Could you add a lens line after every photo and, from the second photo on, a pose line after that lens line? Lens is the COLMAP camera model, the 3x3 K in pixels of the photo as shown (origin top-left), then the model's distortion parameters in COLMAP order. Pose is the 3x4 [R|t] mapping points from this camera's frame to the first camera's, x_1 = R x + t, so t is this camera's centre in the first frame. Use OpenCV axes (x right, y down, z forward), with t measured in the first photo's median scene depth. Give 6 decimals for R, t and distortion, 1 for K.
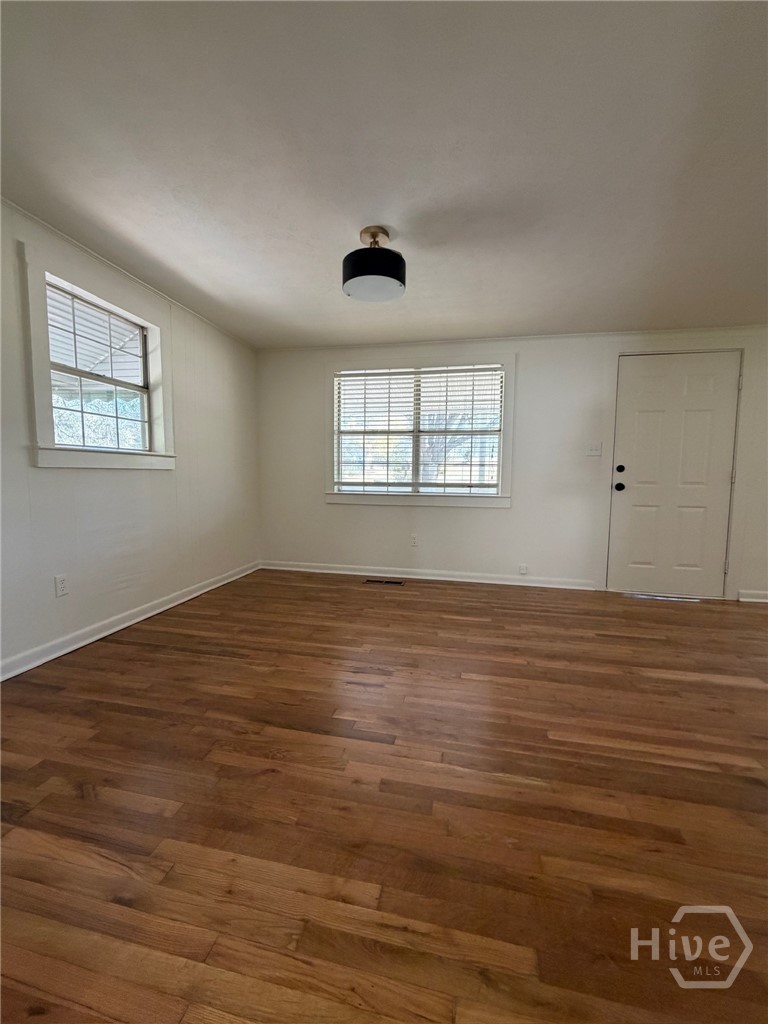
lens RADIAL K [[405.4, 0, 383.9], [0, 405.4, 509.3], [0, 0, 1]] dist [-0.001541, 0.000176]
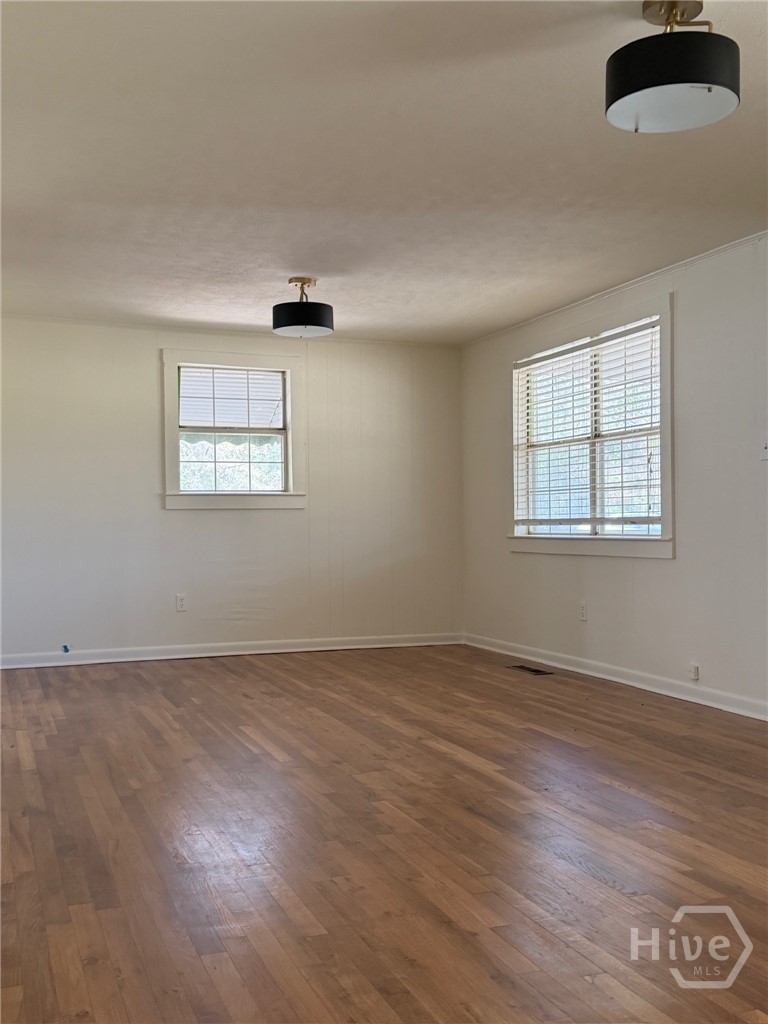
lens RADIAL K [[1060.9, 0, 379.3], [0, 1060.9, 518.6], [0, 0, 1]] dist [0.178185, -0.326611]
pose [[0.530114, -0.019282, -0.847707, 1.355363], [-0.054778, 0.996874, -0.056930, 0.048048], [0.846155, 0.076615, 0.527400, -0.142349]]
